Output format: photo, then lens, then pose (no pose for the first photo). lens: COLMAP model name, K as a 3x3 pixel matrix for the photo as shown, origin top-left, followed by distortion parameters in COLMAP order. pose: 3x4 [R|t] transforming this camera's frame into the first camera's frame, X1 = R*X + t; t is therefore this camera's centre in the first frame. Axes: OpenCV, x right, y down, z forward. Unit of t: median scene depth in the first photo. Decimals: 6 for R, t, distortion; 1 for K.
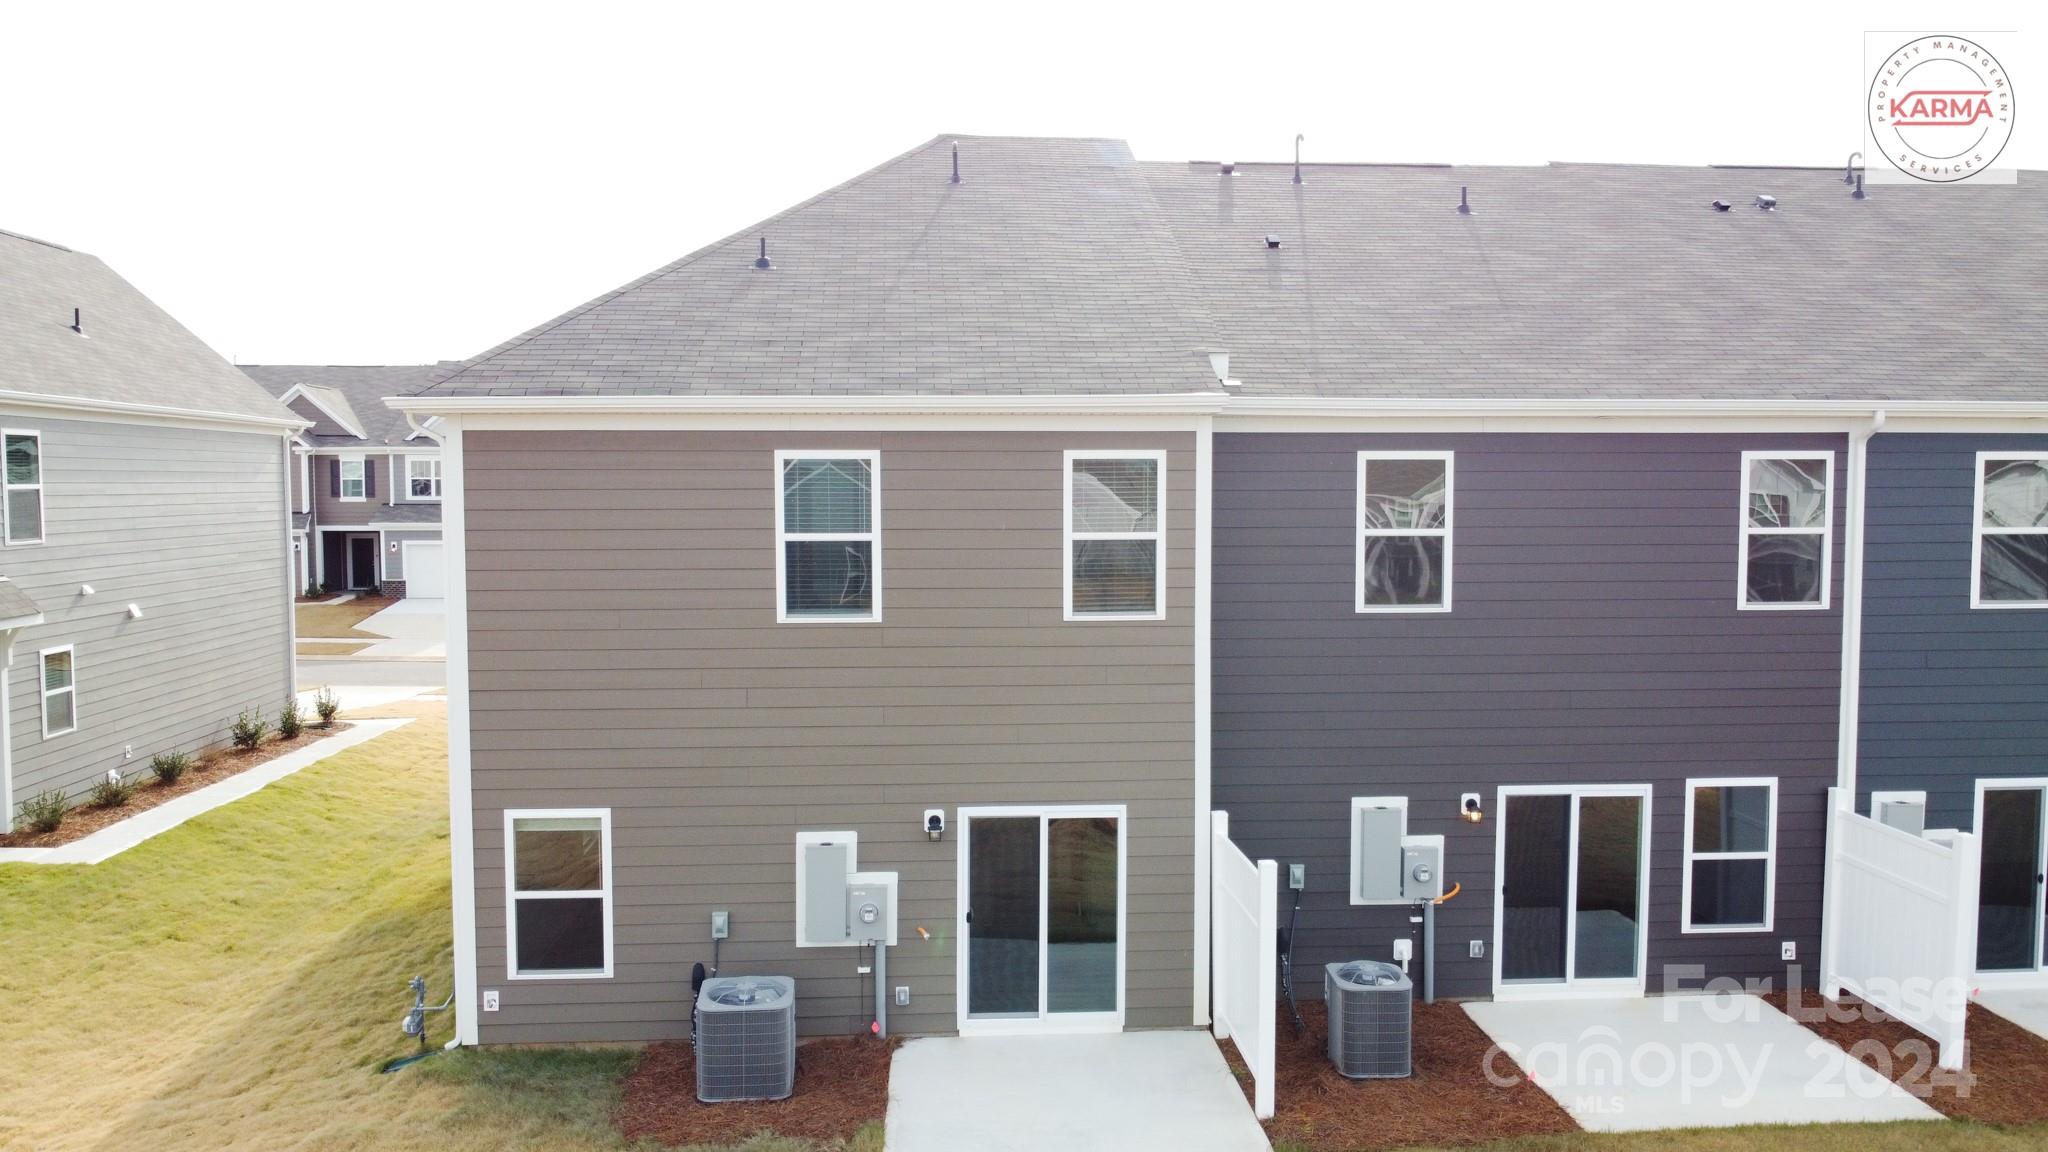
lens RADIAL K [[1544.7, 0, 1024.0], [0, 1544.7, 576.0], [0, 0, 1]] dist [0.007115, -0.010715]
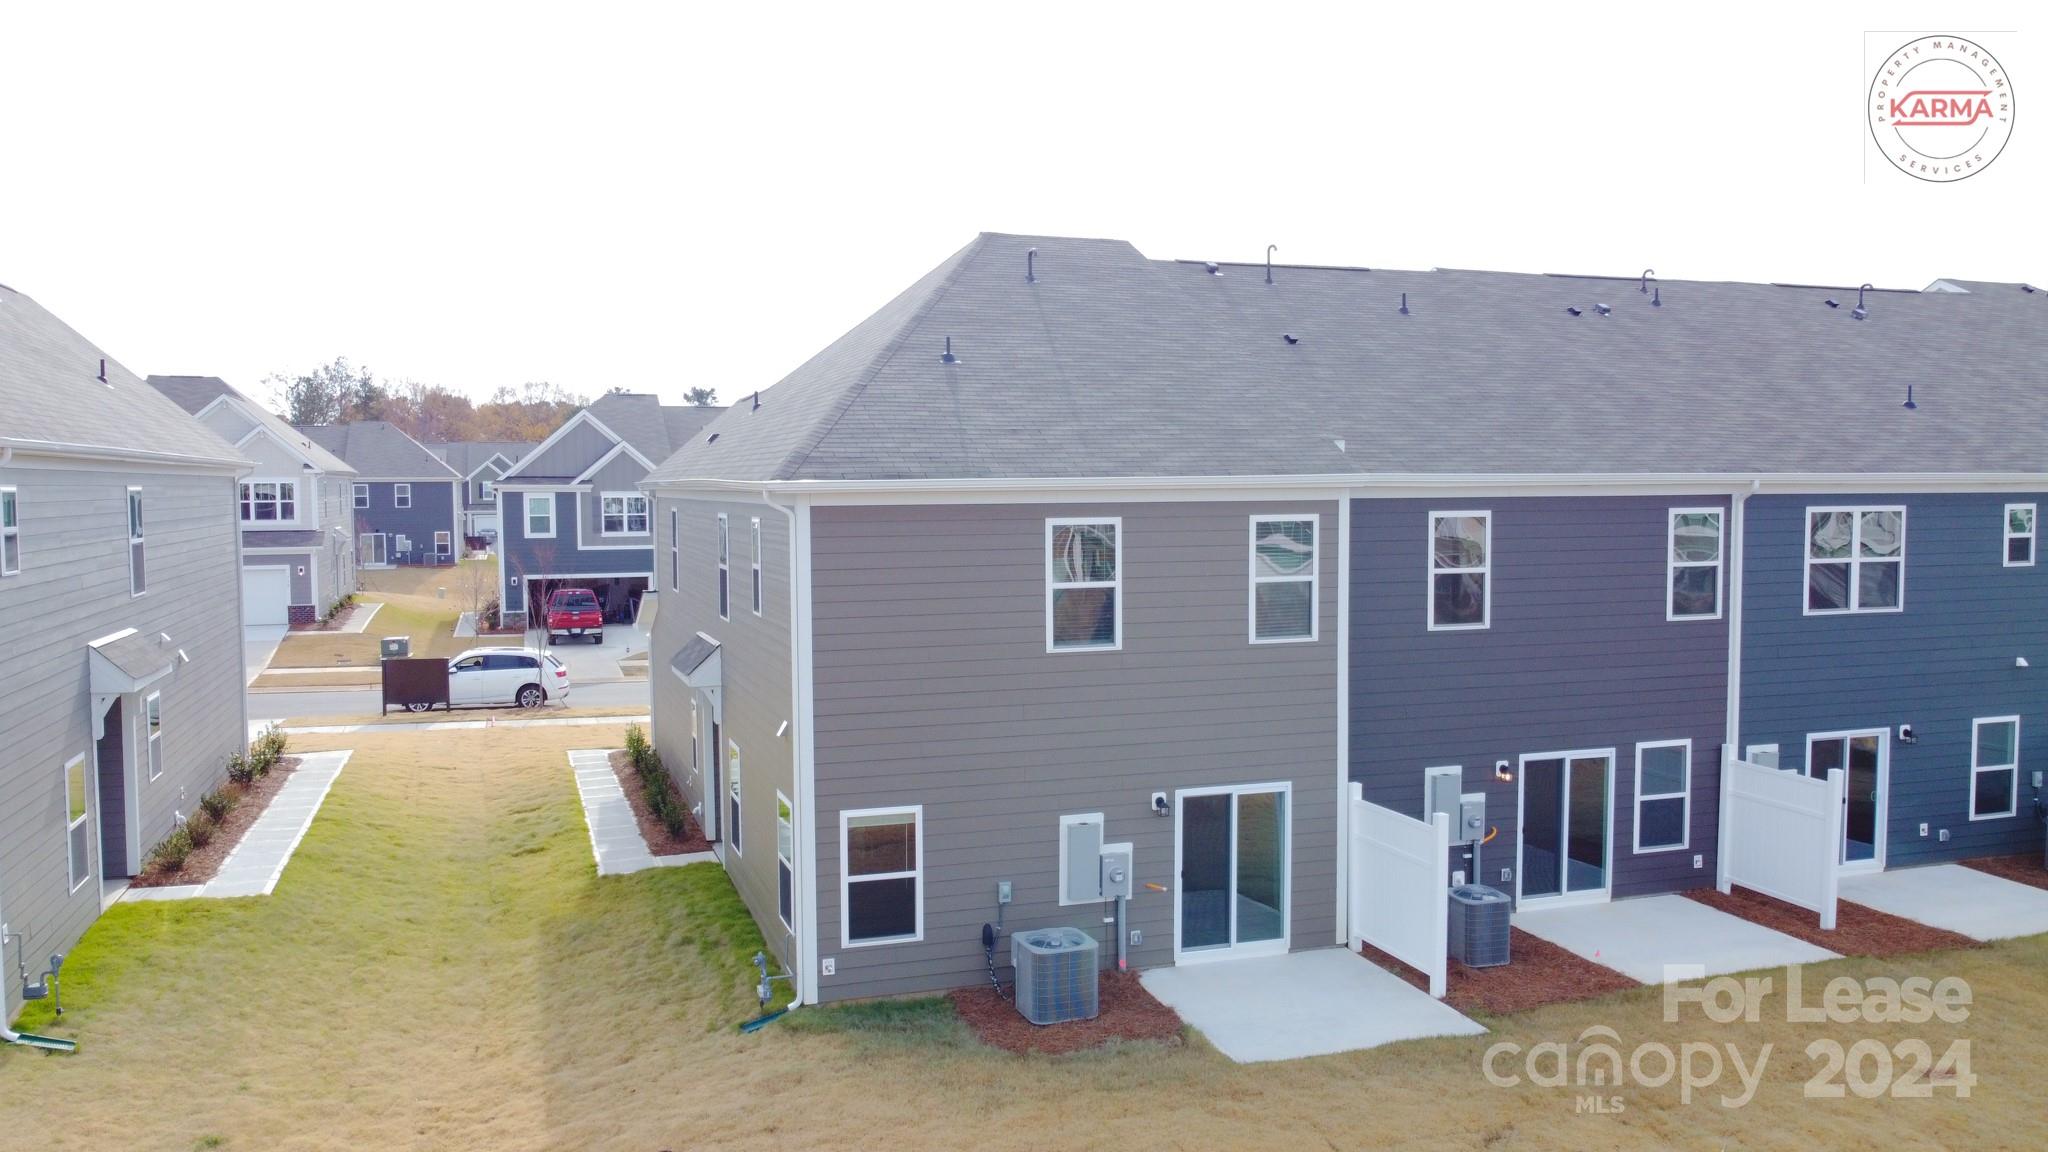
lens RADIAL K [[1544.7, 0, 1024.0], [0, 1544.7, 576.0], [0, 0, 1]] dist [0.007115, -0.010715]
pose [[0.967786, -0.019502, 0.251017, -0.480123], [0.020029, 0.999799, 0.000455, -0.032851], [-0.250976, 0.004588, 0.967982, -0.224901]]
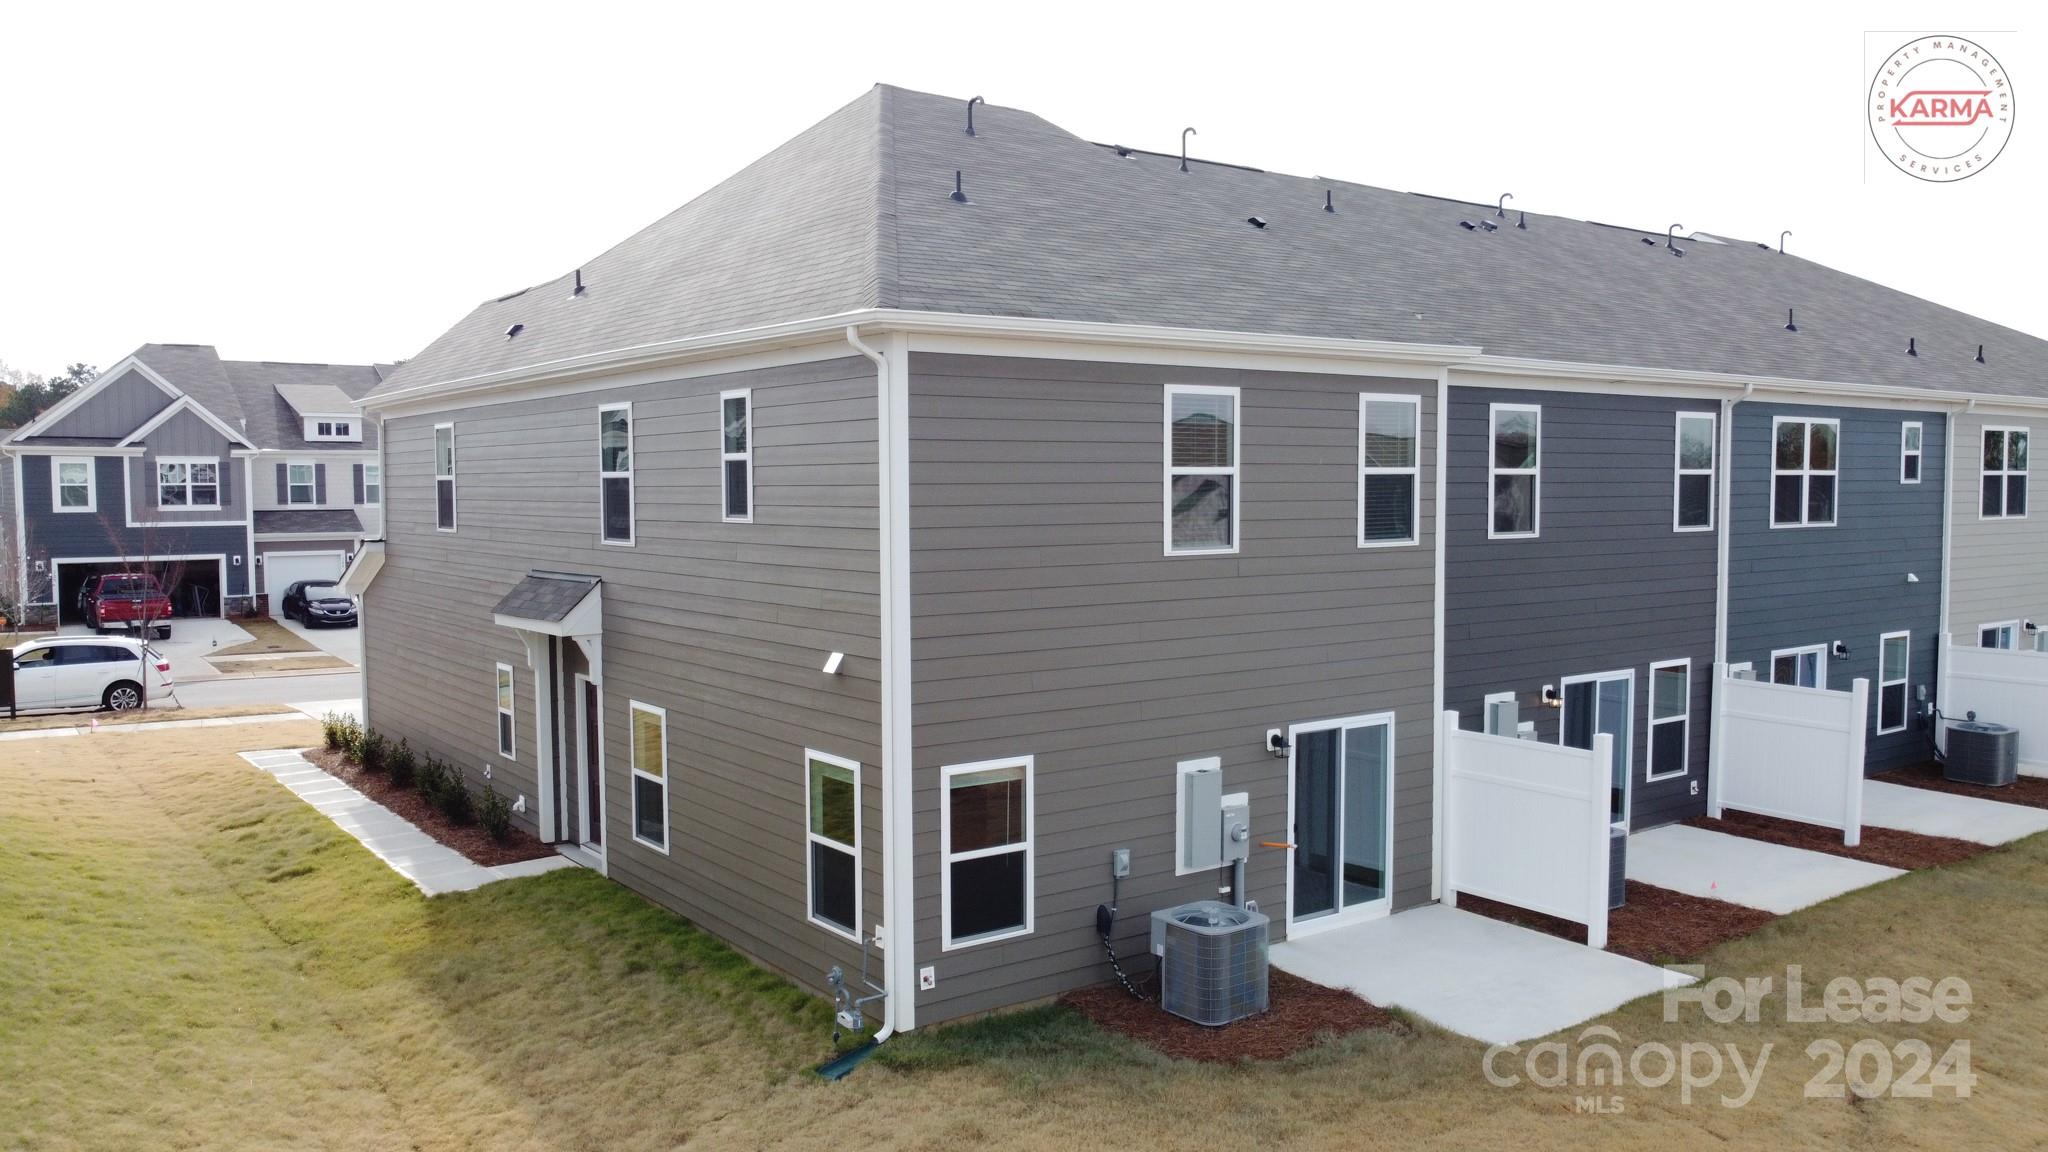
lens RADIAL K [[1544.7, 0, 1024.0], [0, 1544.7, 576.0], [0, 0, 1]] dist [0.007115, -0.010715]
pose [[0.847004, -0.034057, 0.530495, -0.746158], [0.035709, 0.999337, 0.007143, 0.031900], [-0.530386, 0.012893, 0.847658, 0.186641]]
